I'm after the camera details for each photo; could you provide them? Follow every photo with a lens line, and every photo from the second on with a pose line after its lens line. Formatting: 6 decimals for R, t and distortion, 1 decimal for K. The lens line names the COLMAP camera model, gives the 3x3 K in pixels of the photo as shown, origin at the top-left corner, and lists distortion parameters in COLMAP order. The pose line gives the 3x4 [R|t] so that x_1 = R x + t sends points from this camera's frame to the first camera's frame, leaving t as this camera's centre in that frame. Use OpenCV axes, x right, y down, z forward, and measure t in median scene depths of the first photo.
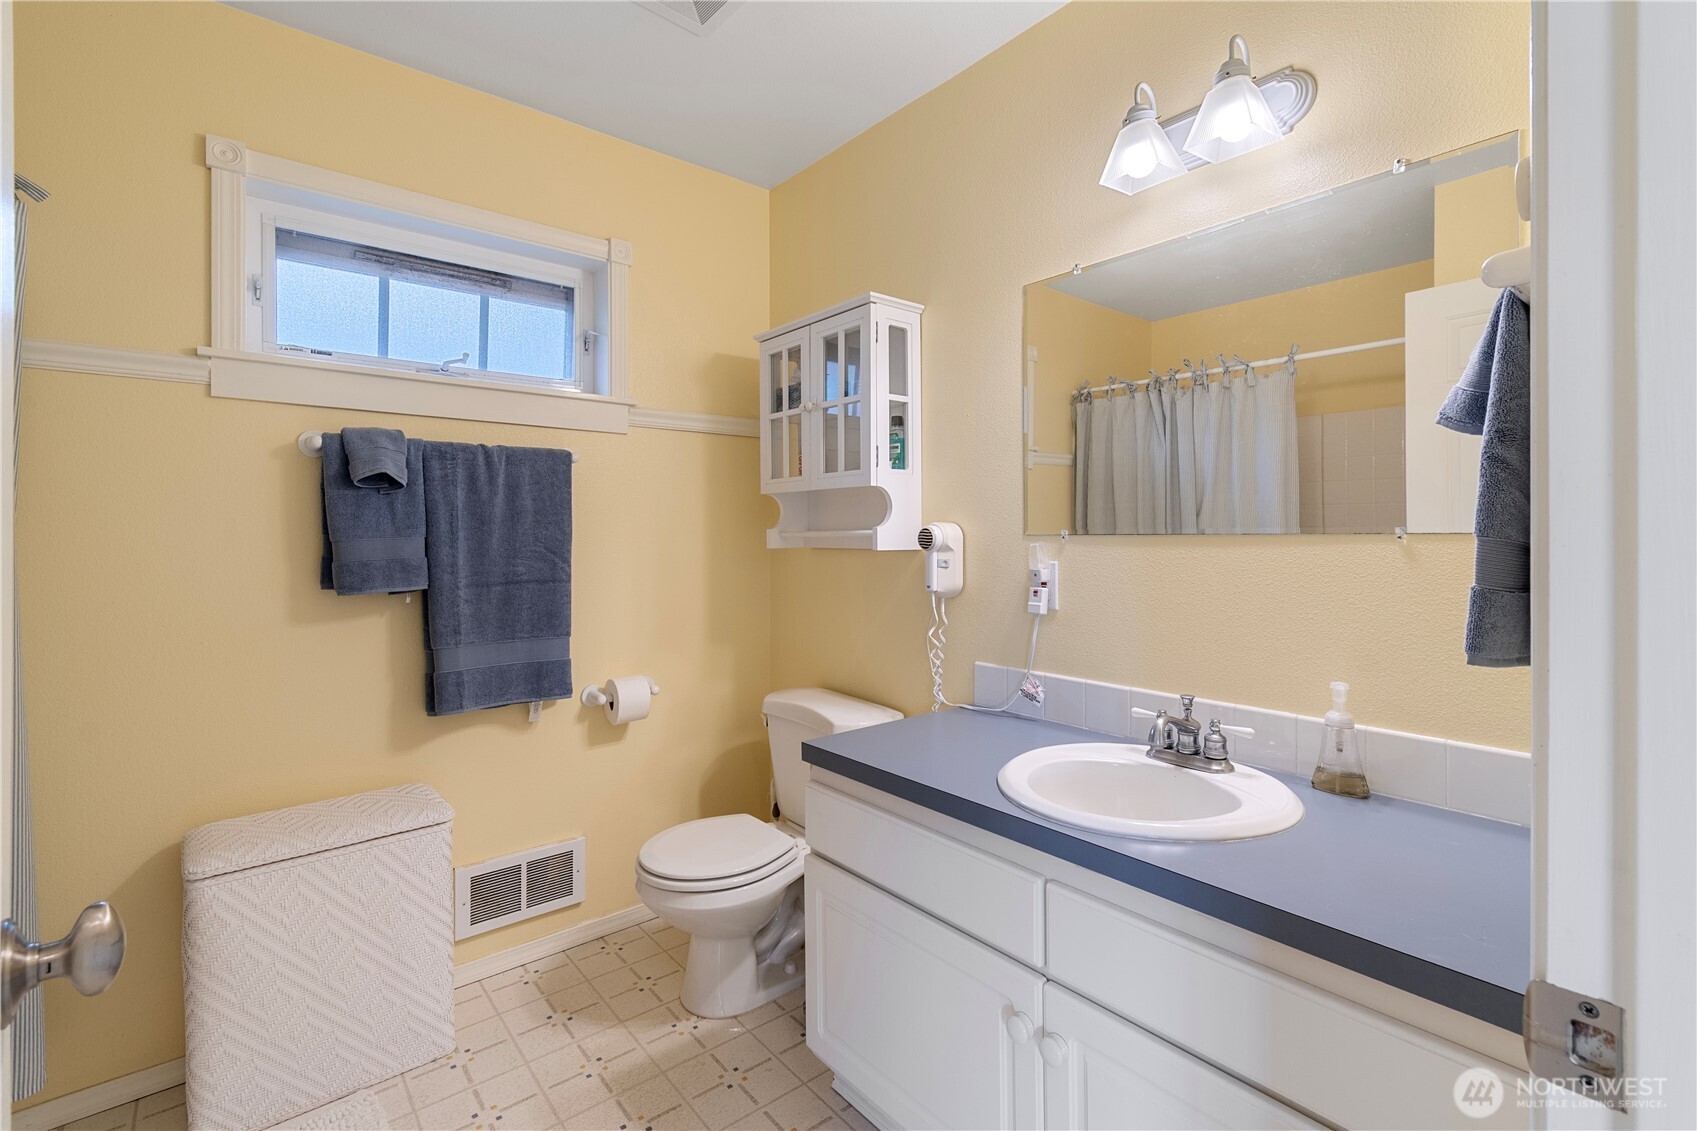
lens RADIAL K [[784.9, 0, 844.2], [0, 784.9, 548.1], [0, 0, 1]] dist [0.005869, -0.001540]
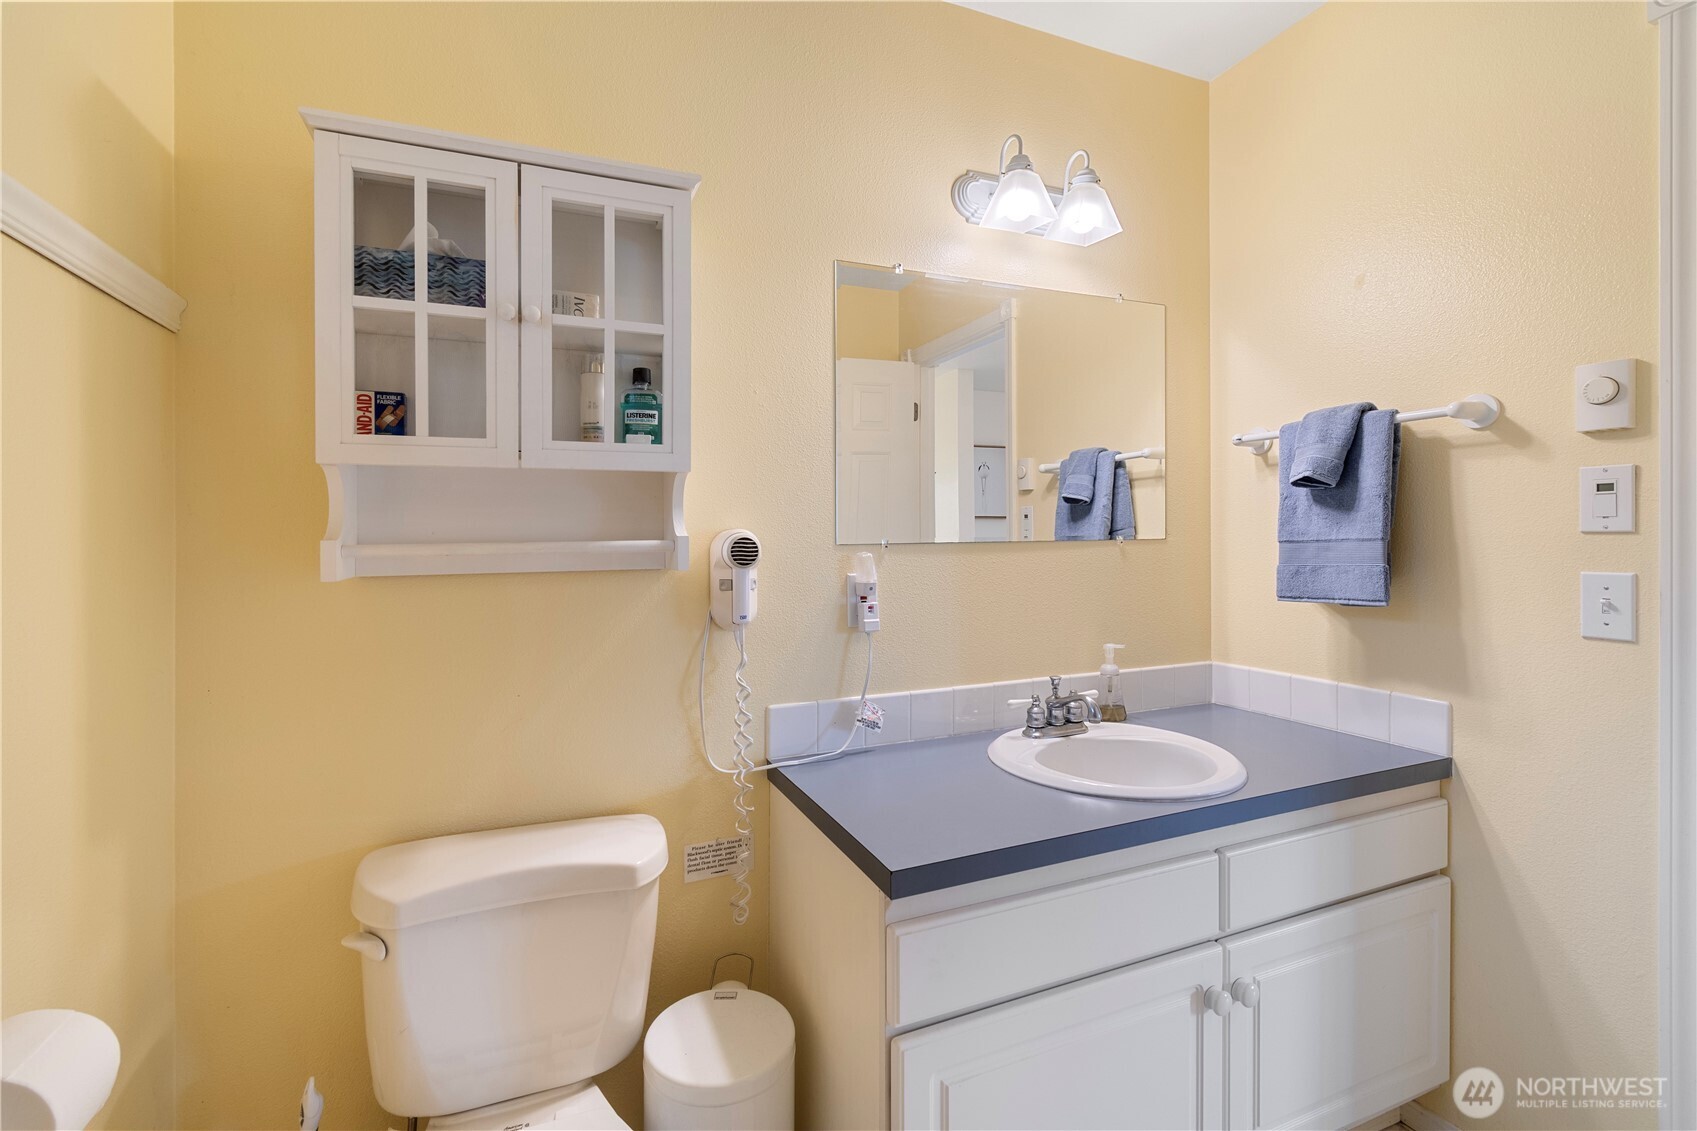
lens RADIAL K [[784.9, 0, 796.6], [0, 784.9, 538.2], [0, 0, 1]] dist [0.005869, -0.001540]
pose [[0.271592, -0.006643, 0.962390, -0.645420], [0.025879, 0.999665, -0.000403, -0.024869], [-0.962065, 0.025015, 0.271673, 0.835182]]
